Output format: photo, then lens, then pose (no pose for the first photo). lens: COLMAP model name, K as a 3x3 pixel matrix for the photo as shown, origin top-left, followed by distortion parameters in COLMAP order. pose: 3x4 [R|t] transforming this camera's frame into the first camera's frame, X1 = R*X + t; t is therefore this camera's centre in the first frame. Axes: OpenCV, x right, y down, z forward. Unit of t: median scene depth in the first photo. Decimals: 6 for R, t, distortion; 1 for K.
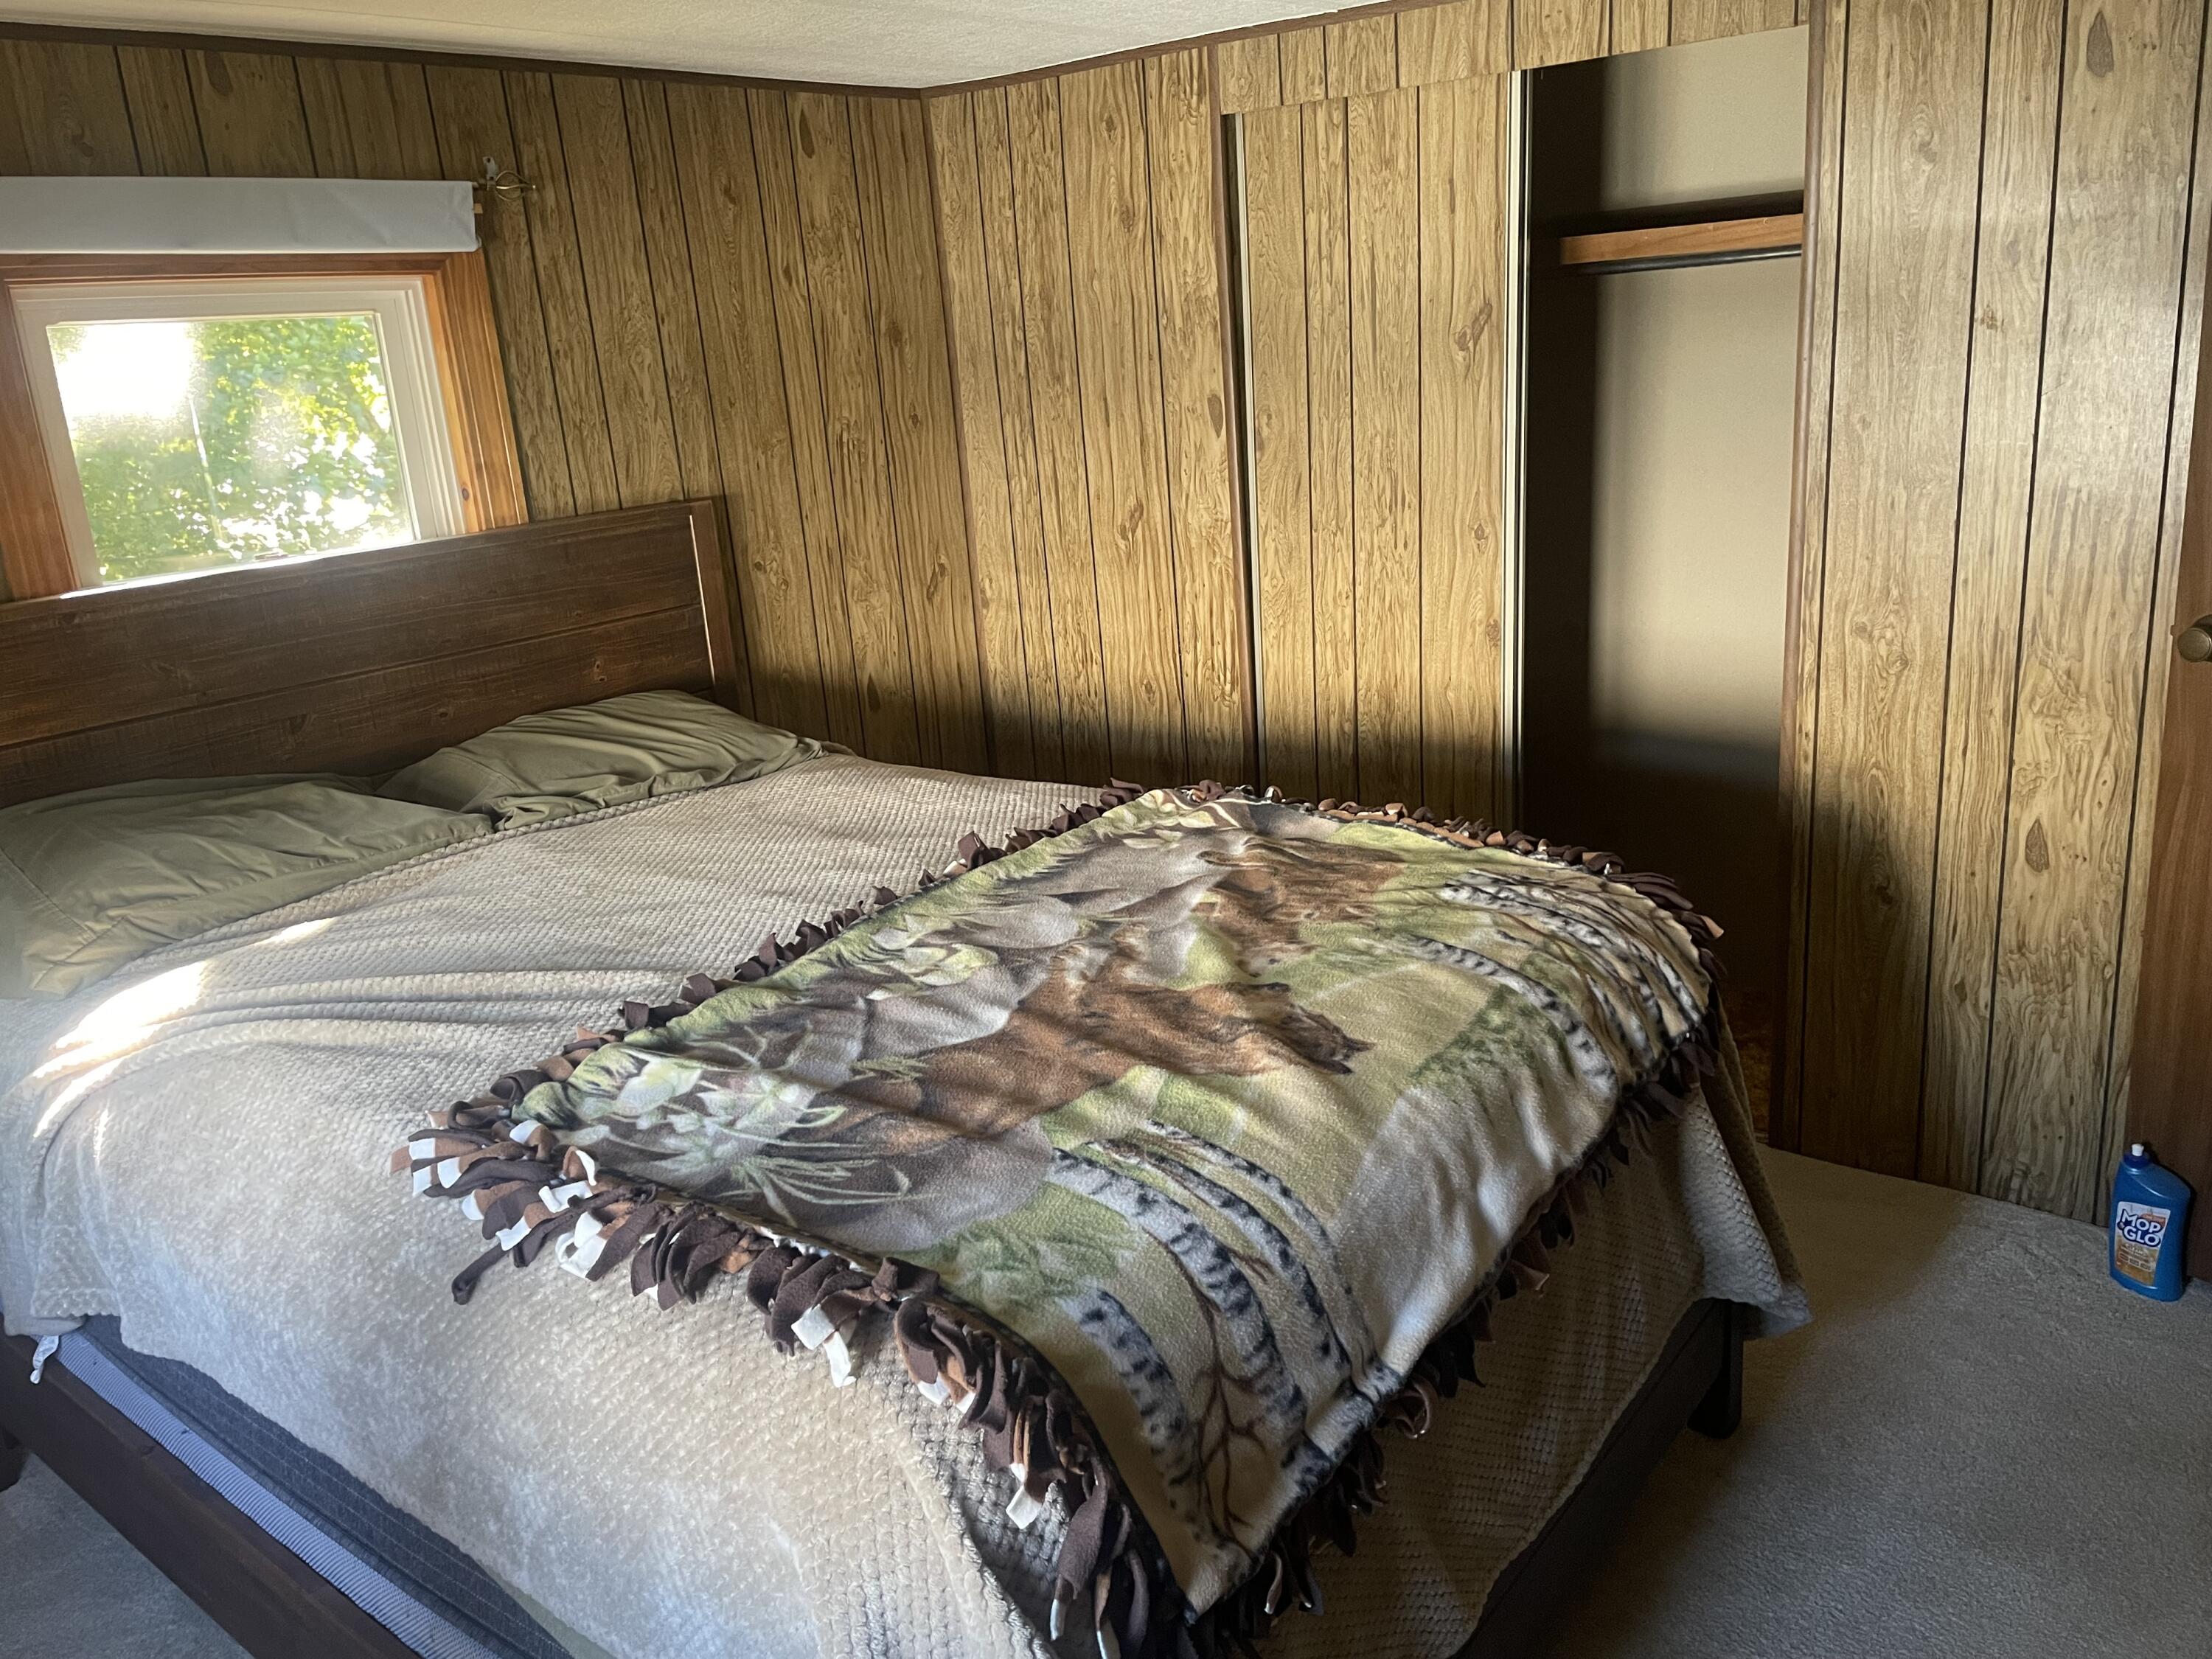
lens RADIAL K [[1667.2, 0, 1116.0], [0, 1667.2, 792.1], [0, 0, 1]] dist [0.097271, -0.127302]
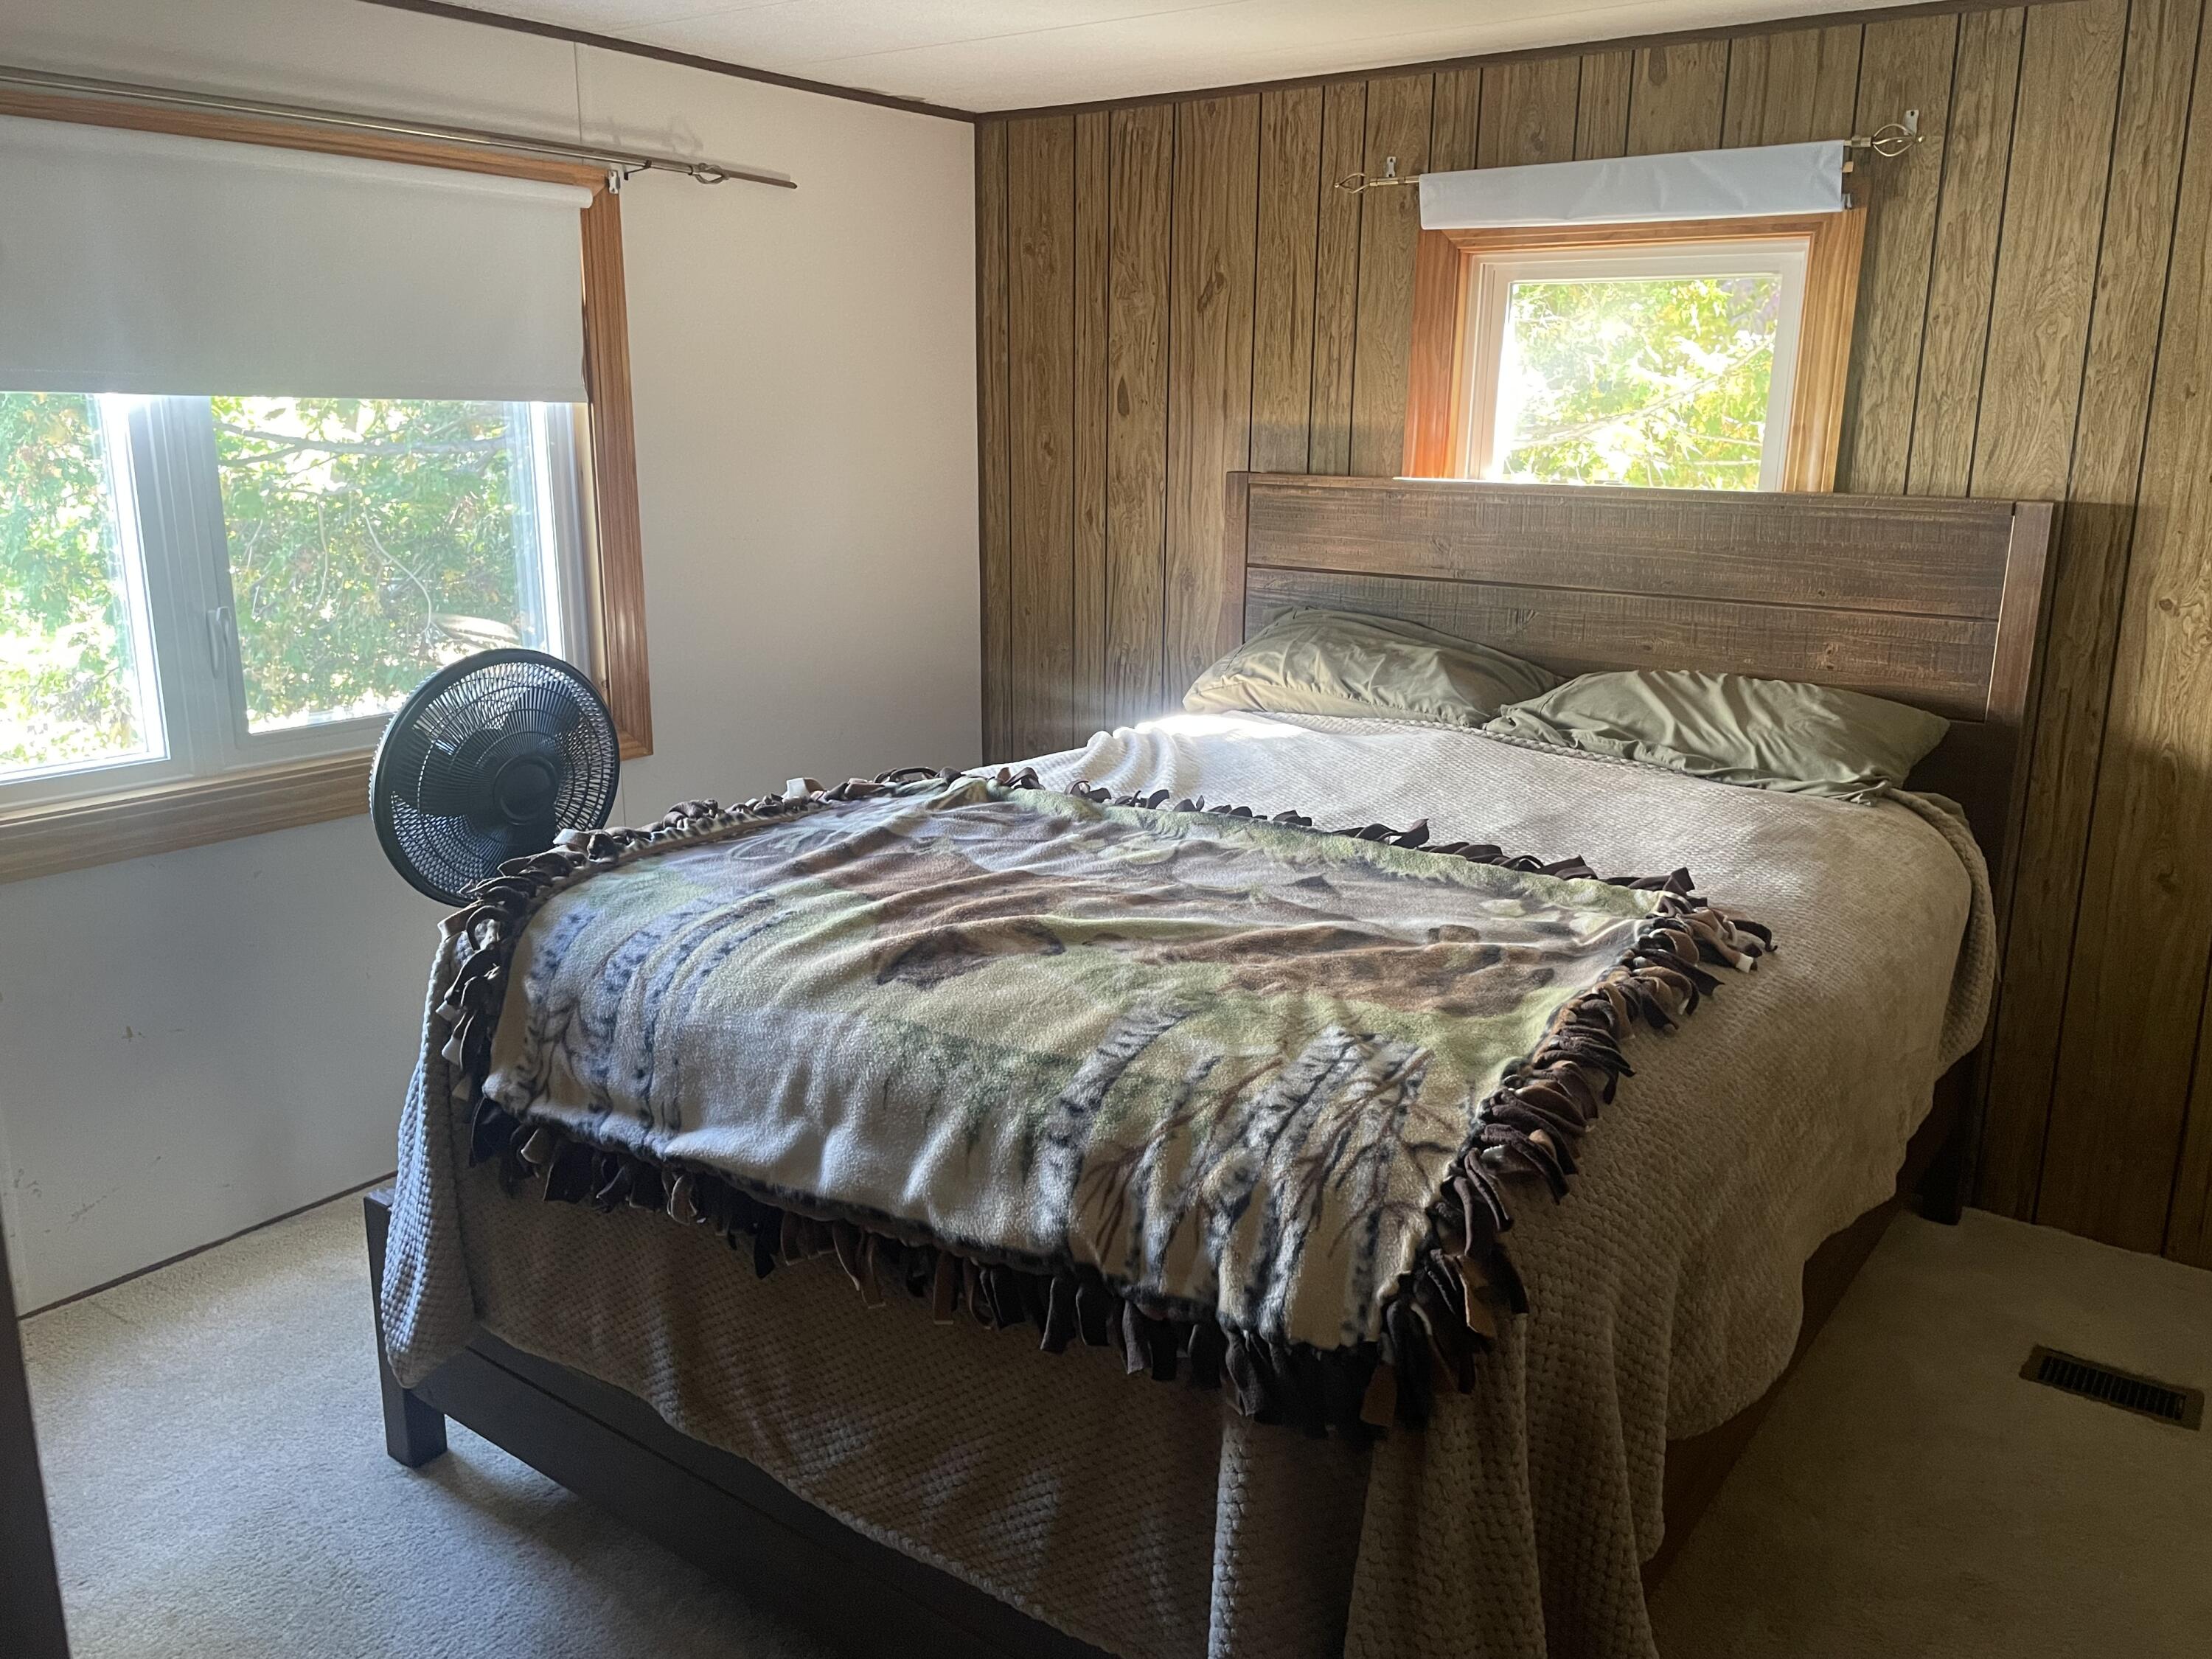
lens RADIAL K [[1667.2, 0, 1116.0], [0, 1667.2, 792.1], [0, 0, 1]] dist [0.097271, -0.127302]
pose [[0.037284, 0.299153, -0.953477, 0.912336], [-0.284900, 0.917724, 0.276795, -0.229162], [0.957832, 0.261326, 0.119445, 0.800319]]
